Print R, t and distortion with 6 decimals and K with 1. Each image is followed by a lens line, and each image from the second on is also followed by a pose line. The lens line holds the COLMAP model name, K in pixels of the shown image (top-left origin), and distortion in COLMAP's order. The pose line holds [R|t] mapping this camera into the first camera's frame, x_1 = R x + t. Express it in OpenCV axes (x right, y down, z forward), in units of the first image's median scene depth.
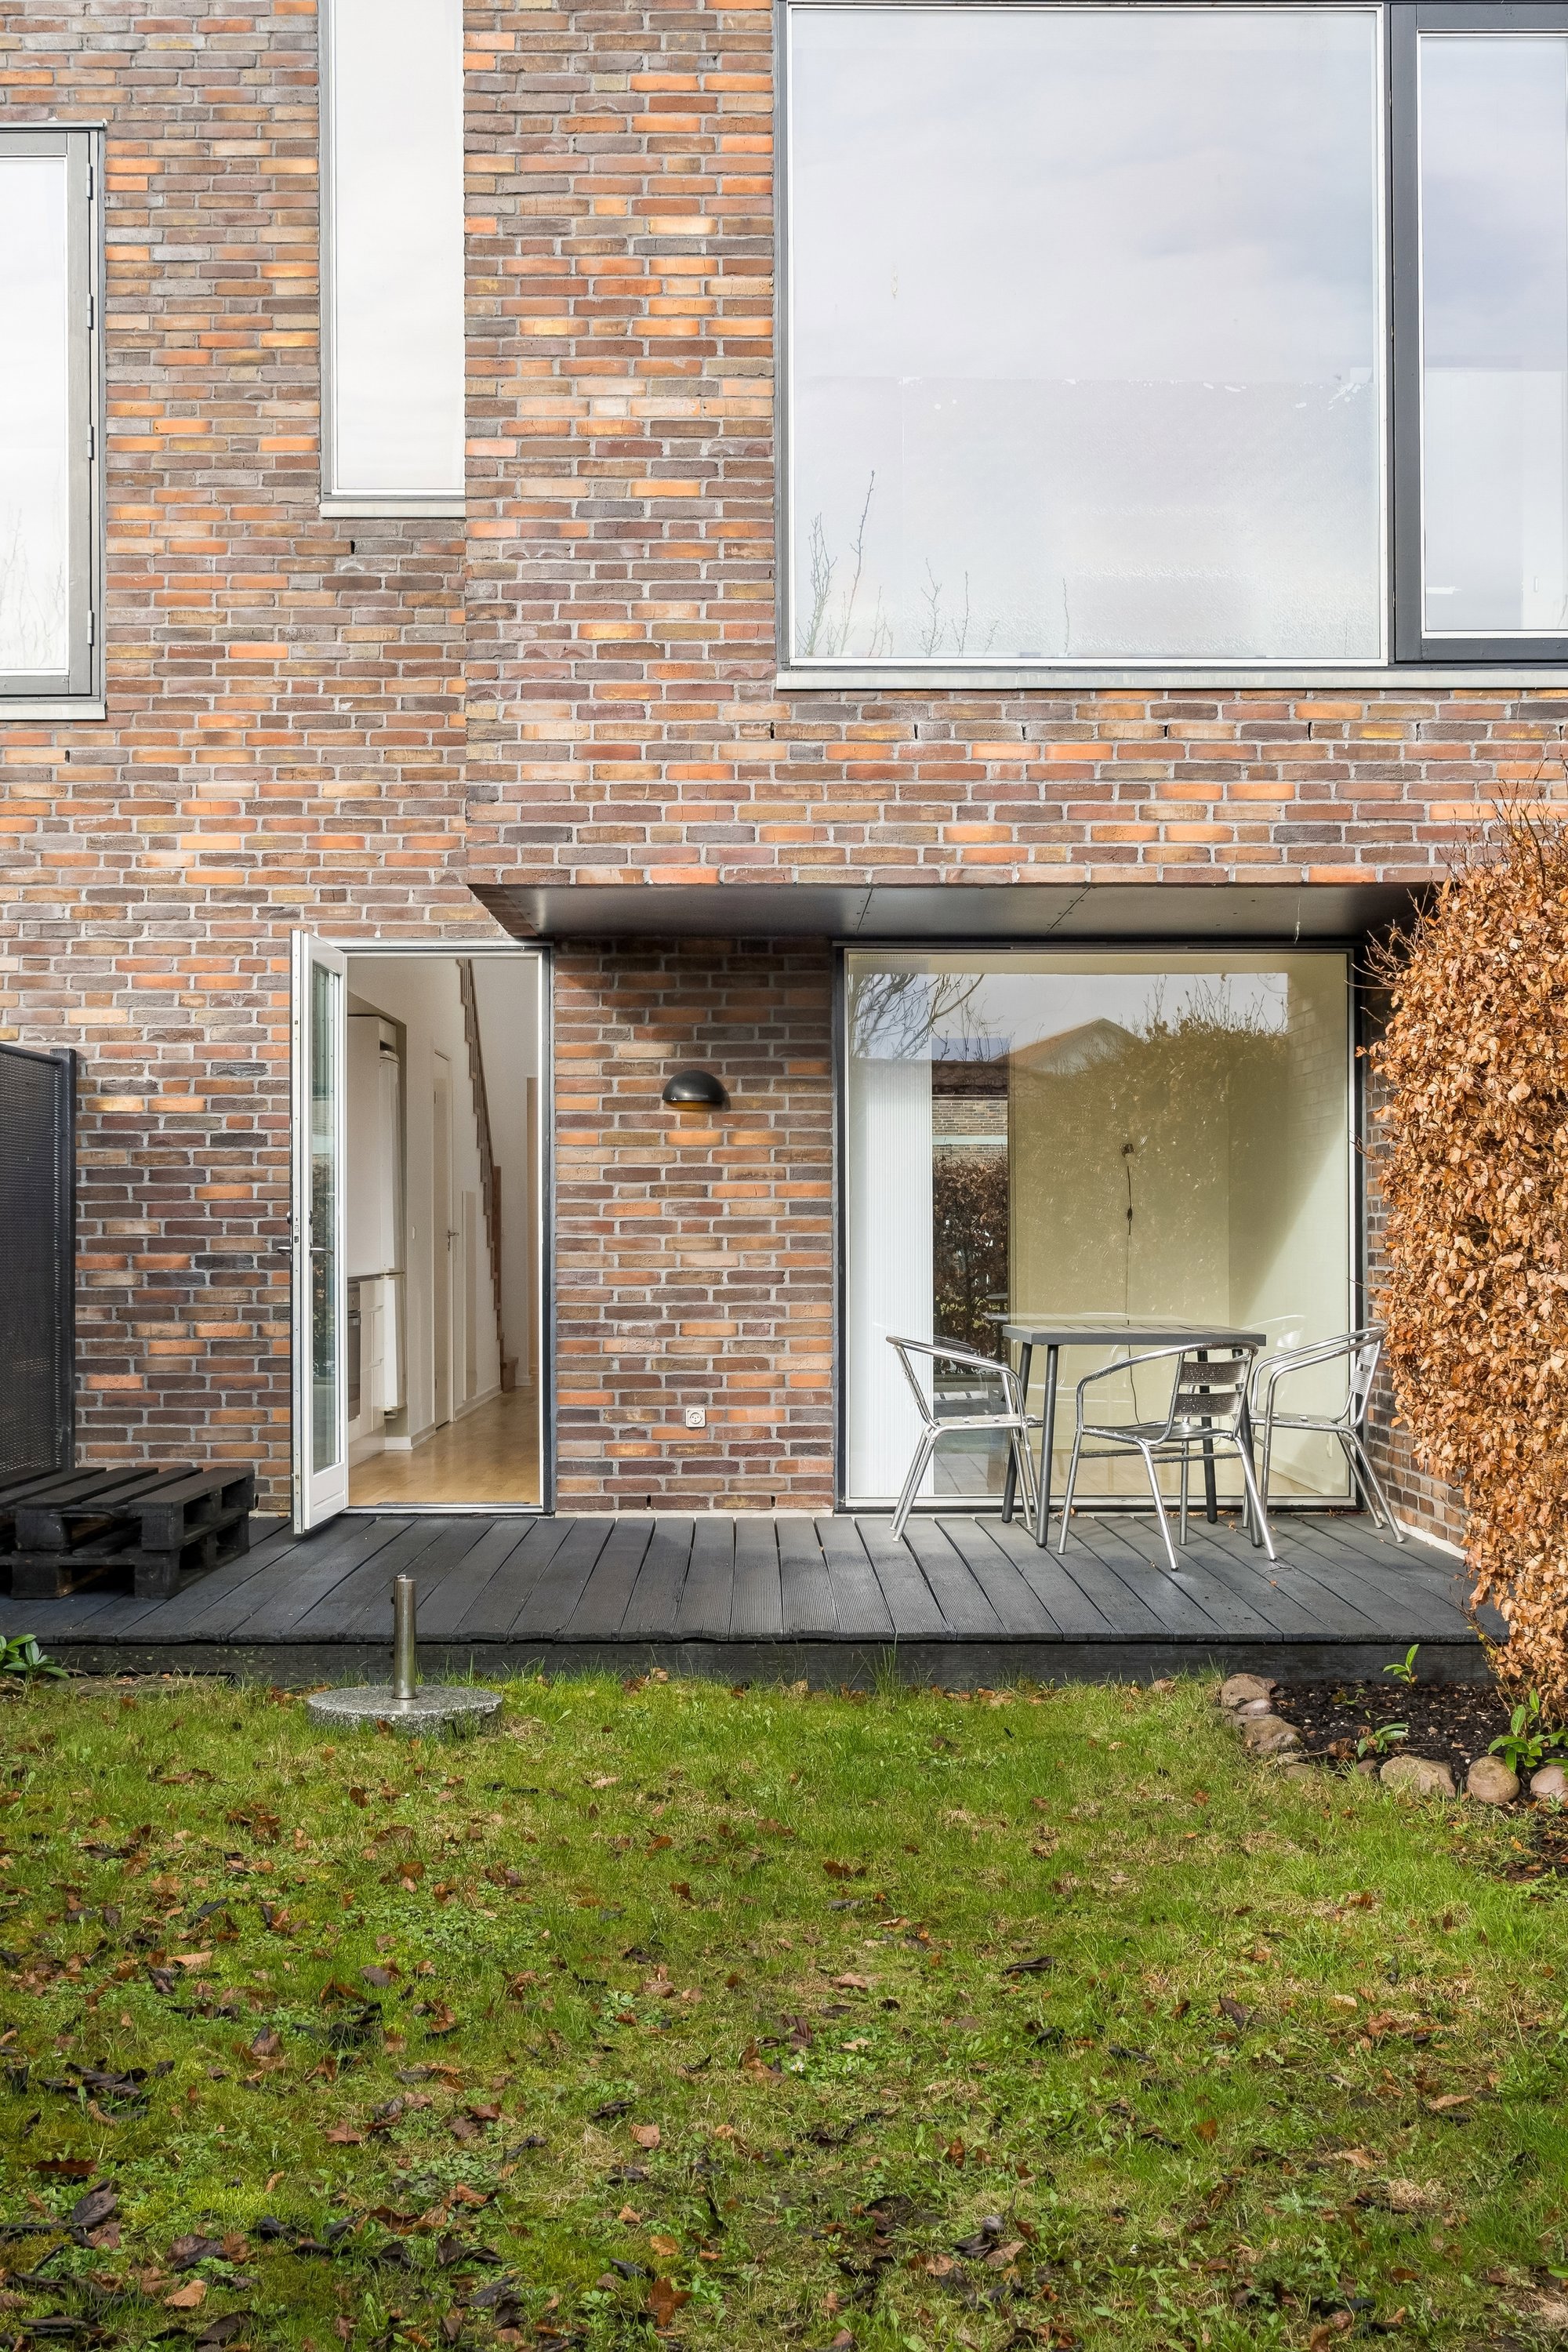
lens RADIAL K [[2686.4, 0, 785.5], [0, 2686.4, 1174.7], [0, 0, 1]] dist [0.011534, 0.000000]
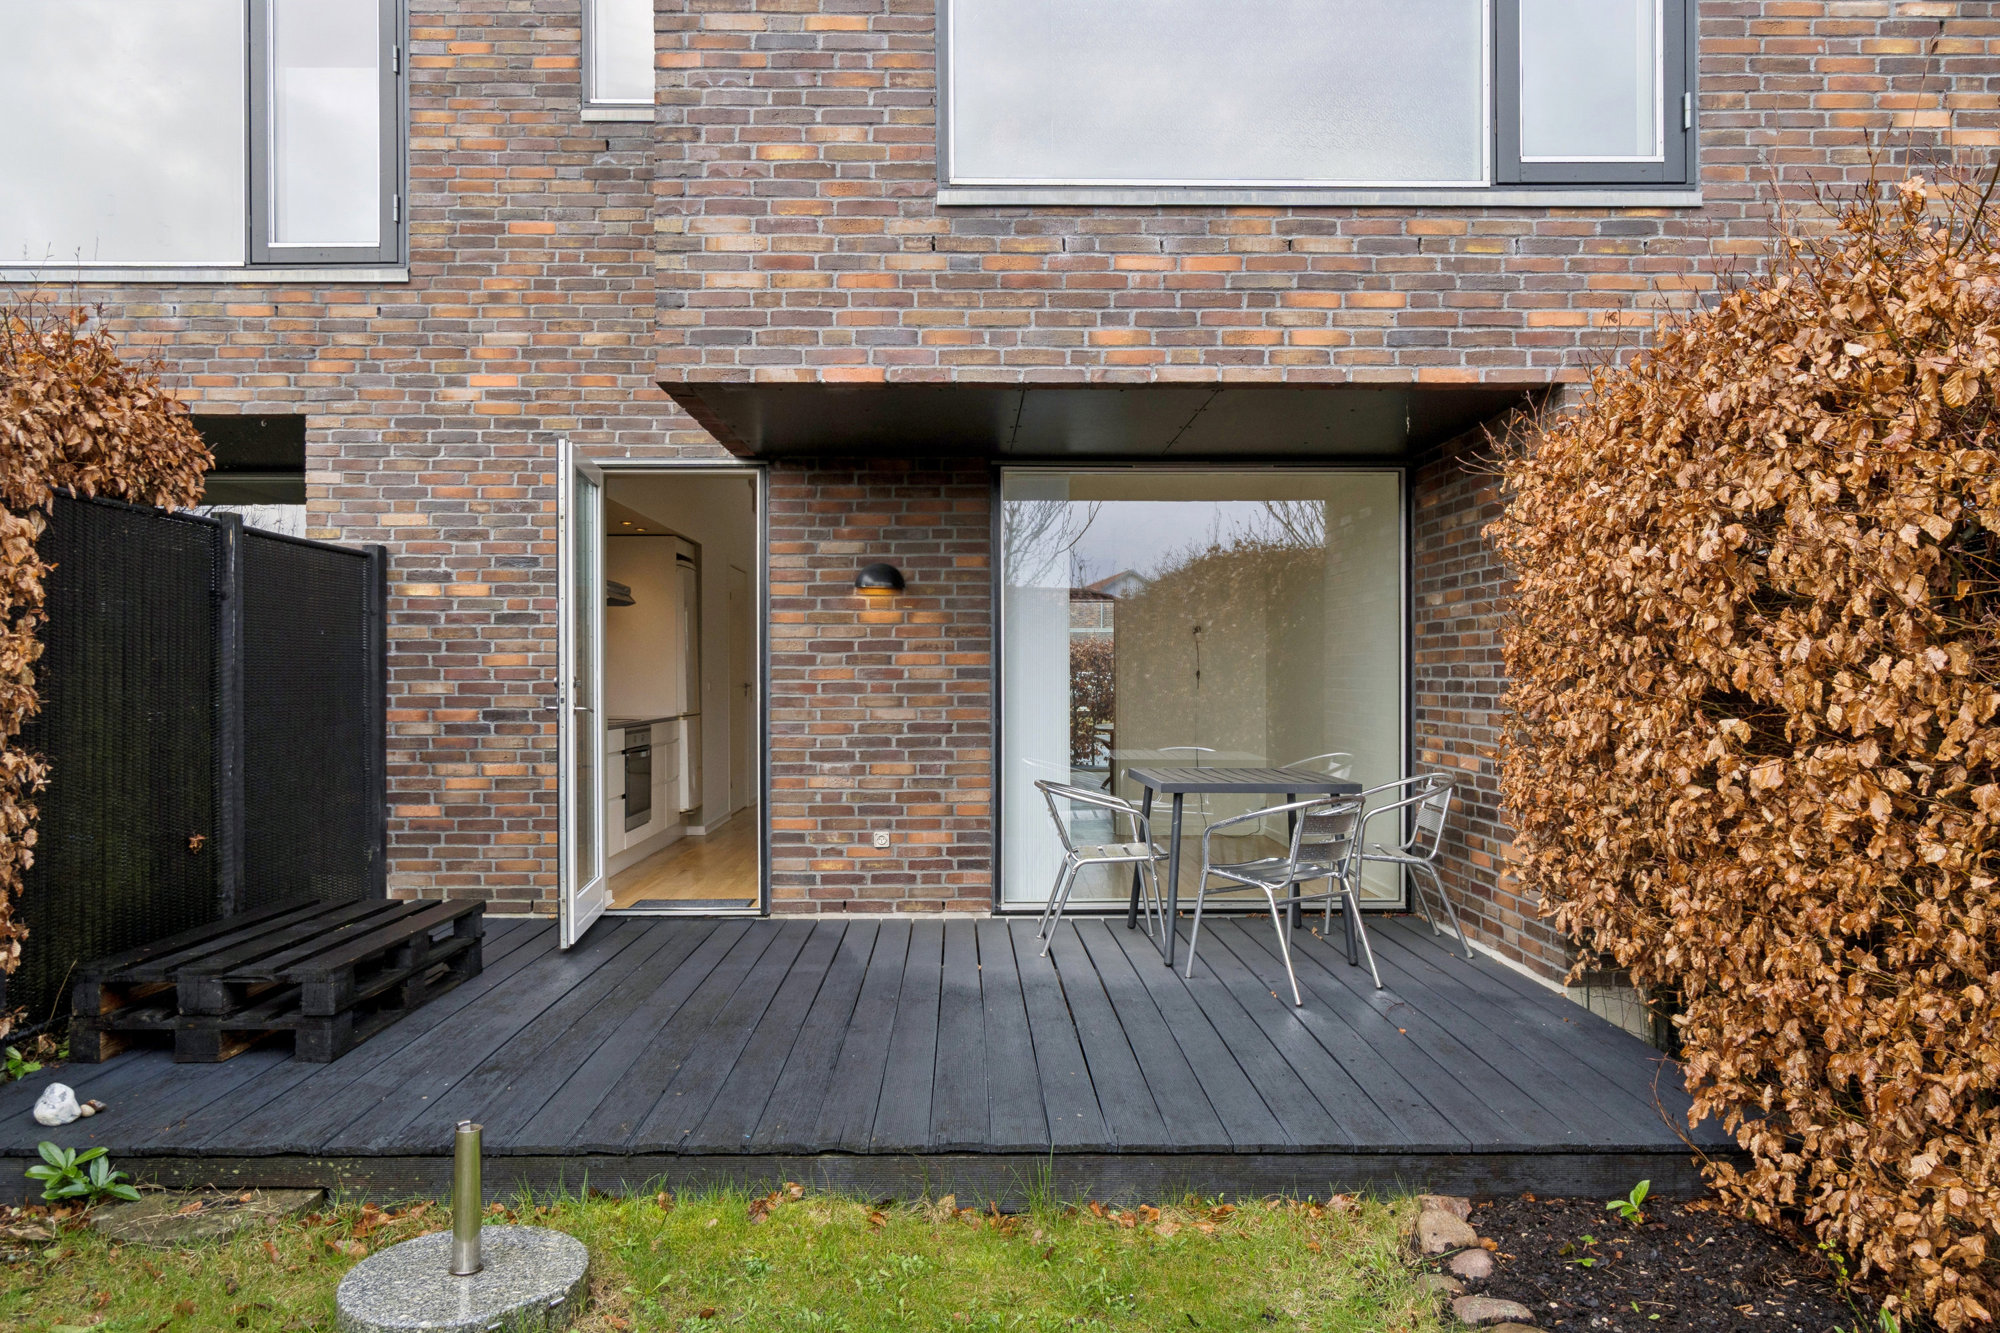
lens RADIAL K [[1265.3, 0, 925.4], [0, 1265.3, 643.9], [0, 0, 1]] dist [-0.010633, -0.001926]
pose [[0.999134, 0.000692, -0.041610, 0.011968], [-0.000837, 0.999994, -0.003456, 0.000833], [0.041607, 0.003487, 0.999128, 0.425436]]
